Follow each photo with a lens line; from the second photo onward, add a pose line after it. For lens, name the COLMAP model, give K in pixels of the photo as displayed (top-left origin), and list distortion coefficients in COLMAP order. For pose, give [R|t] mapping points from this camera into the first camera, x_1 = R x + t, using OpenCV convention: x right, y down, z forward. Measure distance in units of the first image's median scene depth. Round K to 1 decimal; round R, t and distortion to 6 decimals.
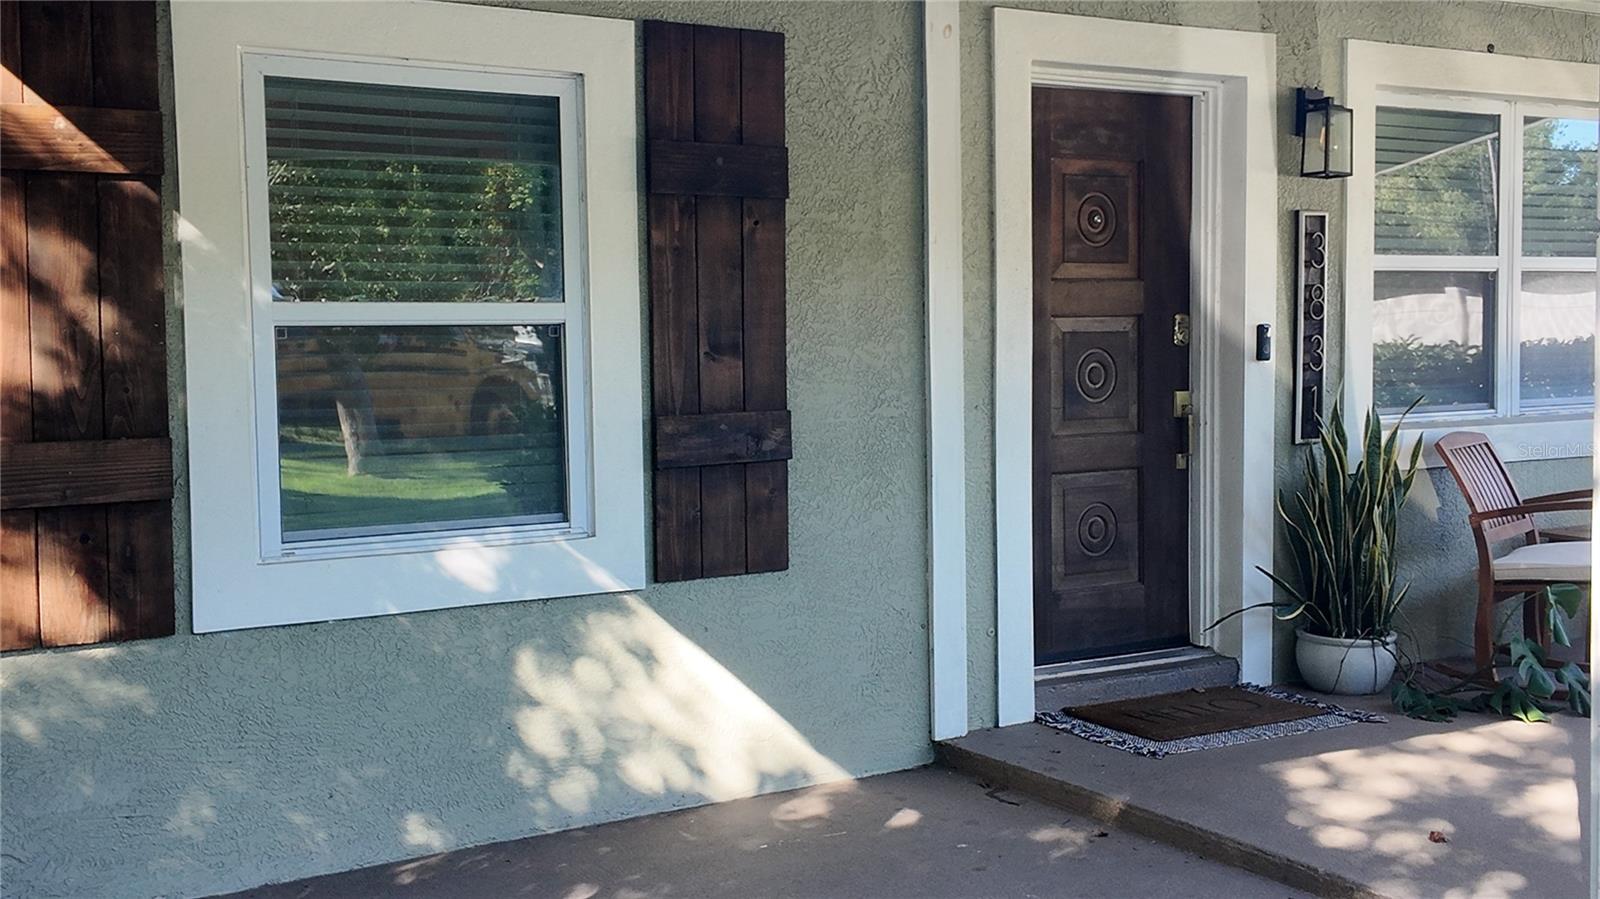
lens RADIAL K [[1836.7, 0, 800.0], [0, 1836.7, 449.5], [0, 0, 1]] dist [0.138359, -0.225708]
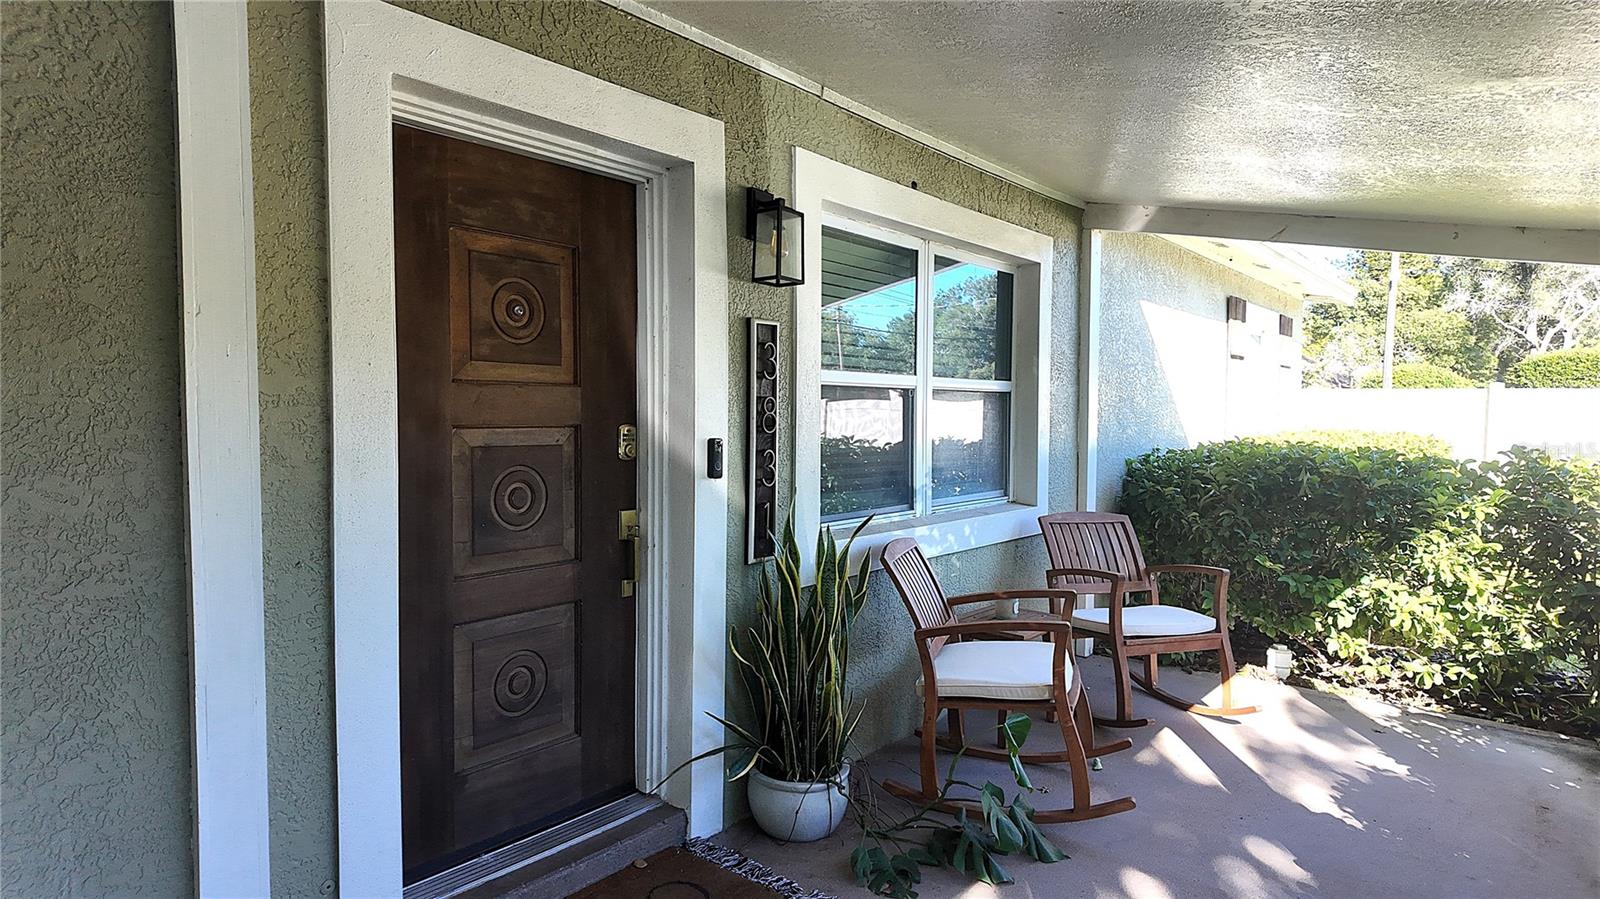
lens RADIAL K [[942.0, 0, 806.9], [0, 942.0, 456.9], [0, 0, 1]] dist [0.111719, -0.118192]
pose [[0.946270, 0.002669, 0.323368, 0.141855], [0.003342, 0.999832, -0.018033, -0.049746], [-0.323362, 0.018145, 0.946101, 0.541382]]
